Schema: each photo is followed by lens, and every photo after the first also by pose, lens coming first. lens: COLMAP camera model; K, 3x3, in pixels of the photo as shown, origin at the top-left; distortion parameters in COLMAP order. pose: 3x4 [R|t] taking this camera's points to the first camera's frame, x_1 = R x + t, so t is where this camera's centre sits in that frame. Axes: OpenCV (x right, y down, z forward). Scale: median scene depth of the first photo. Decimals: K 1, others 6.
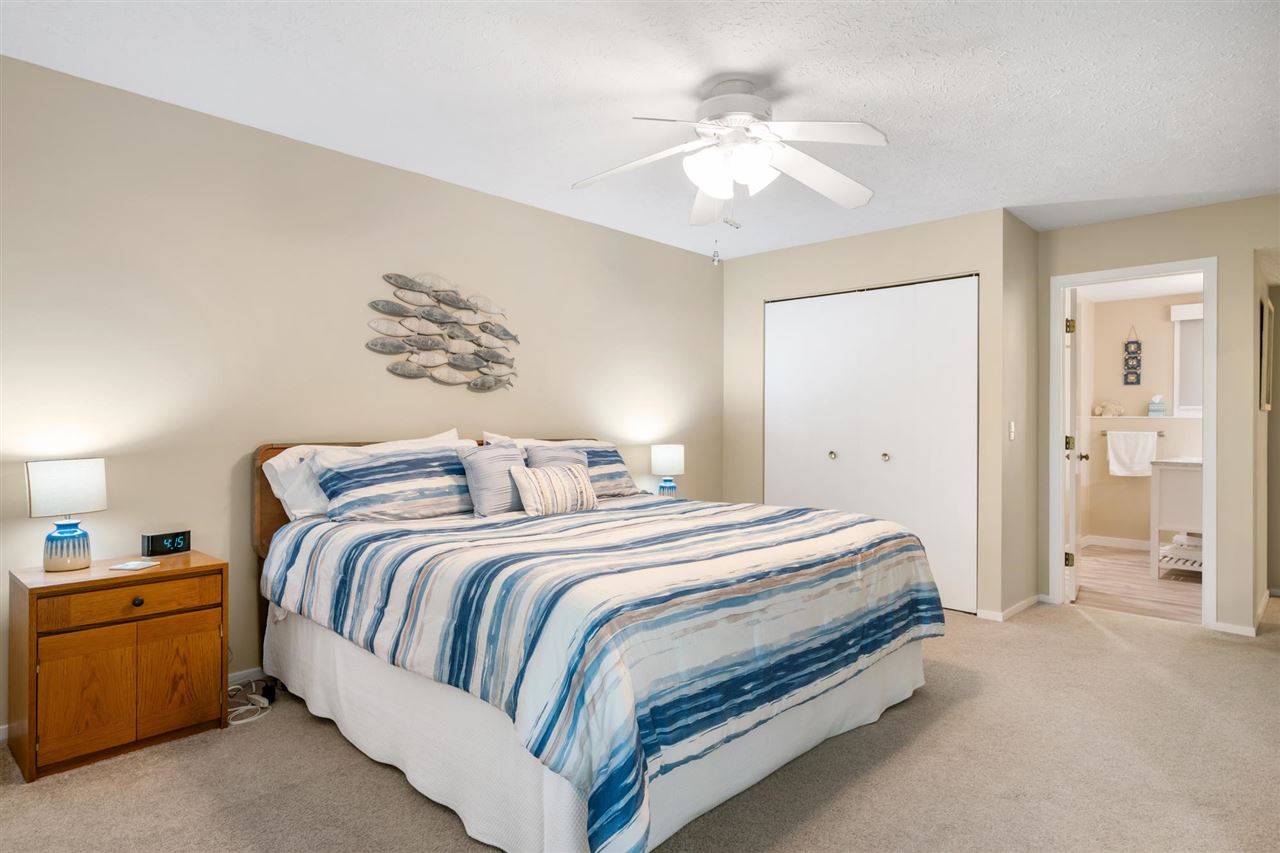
lens RADIAL K [[685.9, 0, 646.2], [0, 685.9, 419.2], [0, 0, 1]] dist [-0.002524, -0.001135]
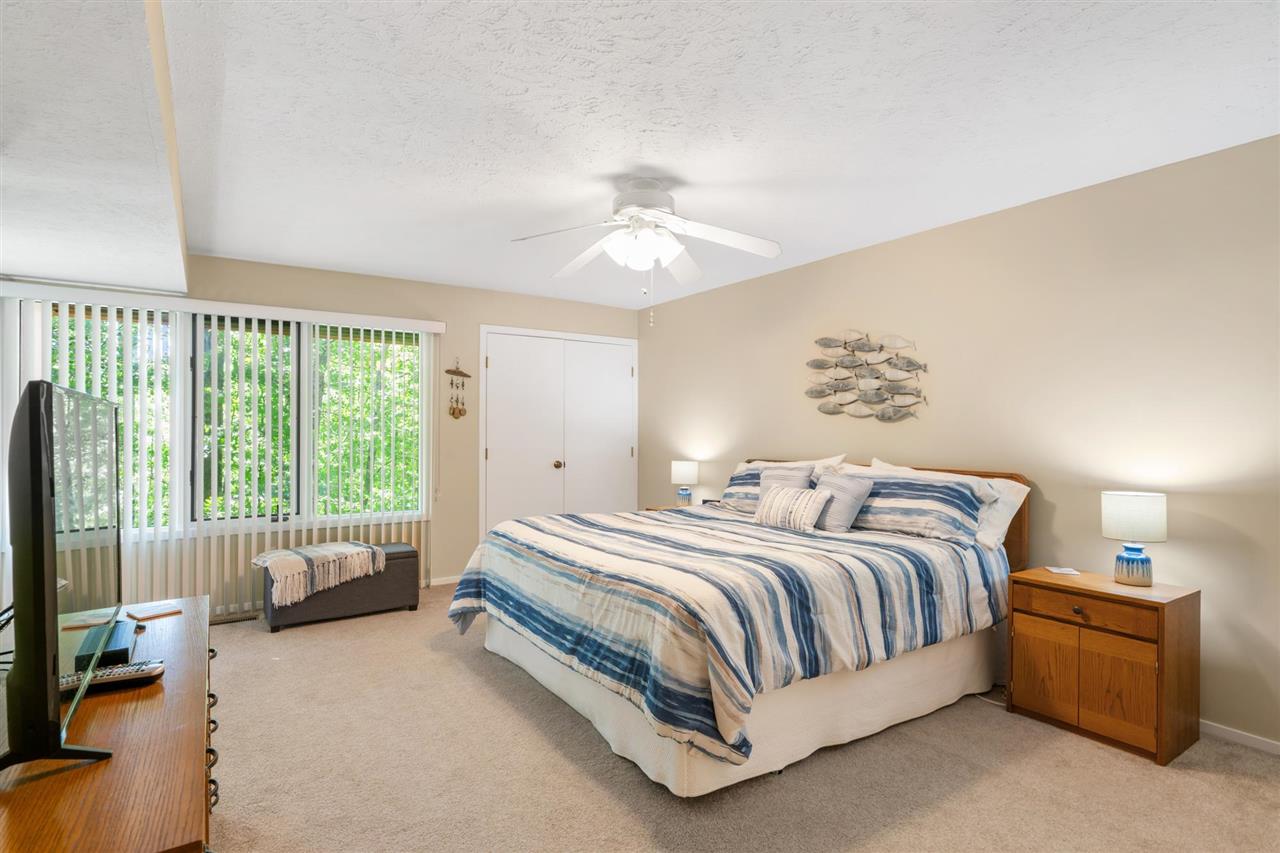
lens RADIAL K [[645.5, 0, 665.3], [0, 645.5, 433.6], [0, 0, 1]] dist [-0.001903, -0.000027]
pose [[-0.171185, -0.005511, -0.985224, 0.888689], [-0.001256, 0.999985, -0.005375, -0.016253], [0.985238, 0.000317, -0.171189, 0.872765]]
